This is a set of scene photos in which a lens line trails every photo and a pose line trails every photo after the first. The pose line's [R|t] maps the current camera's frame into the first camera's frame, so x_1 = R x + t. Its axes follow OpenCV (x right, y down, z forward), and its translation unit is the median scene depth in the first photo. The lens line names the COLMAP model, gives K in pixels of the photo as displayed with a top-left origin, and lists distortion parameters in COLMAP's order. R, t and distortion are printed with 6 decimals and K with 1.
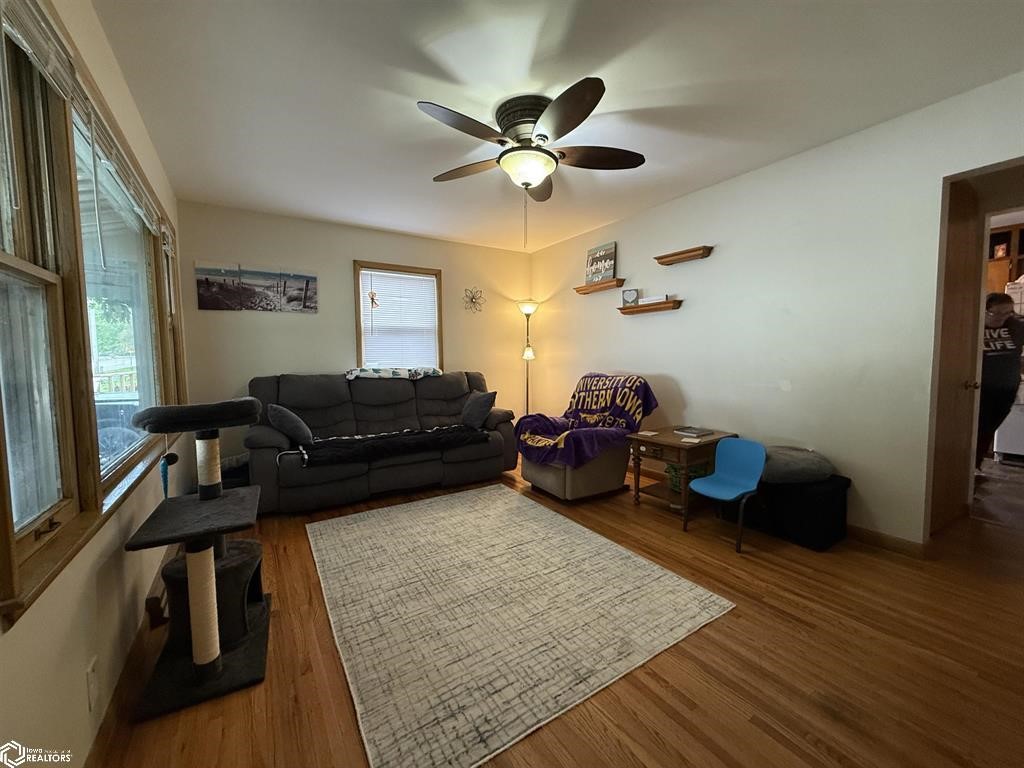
lens RADIAL K [[406.7, 0, 509.8], [0, 406.7, 382.4], [0, 0, 1]] dist [0.001038, 0.000026]
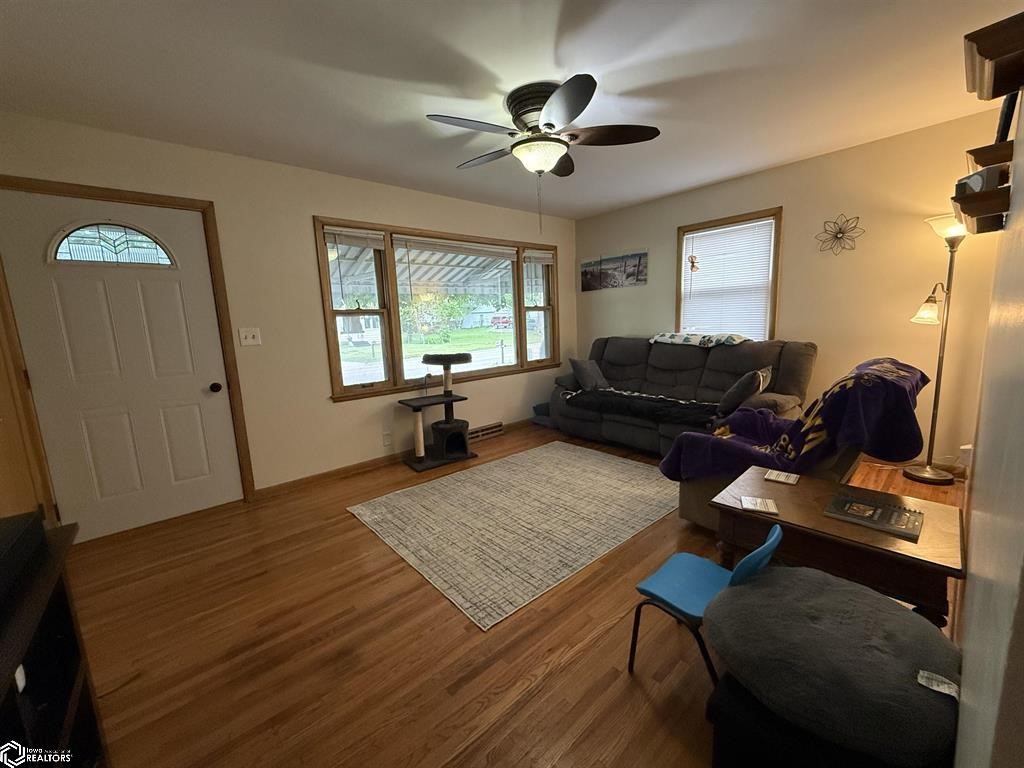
lens RADIAL K [[406.7, 0, 509.8], [0, 406.7, 382.4], [0, 0, 1]] dist [0.001038, 0.000026]
pose [[0.150101, 0.157539, -0.976038, 1.154971], [-0.022989, 0.987512, 0.155856, -0.116430], [0.988403, -0.000956, 0.151849, 0.781764]]
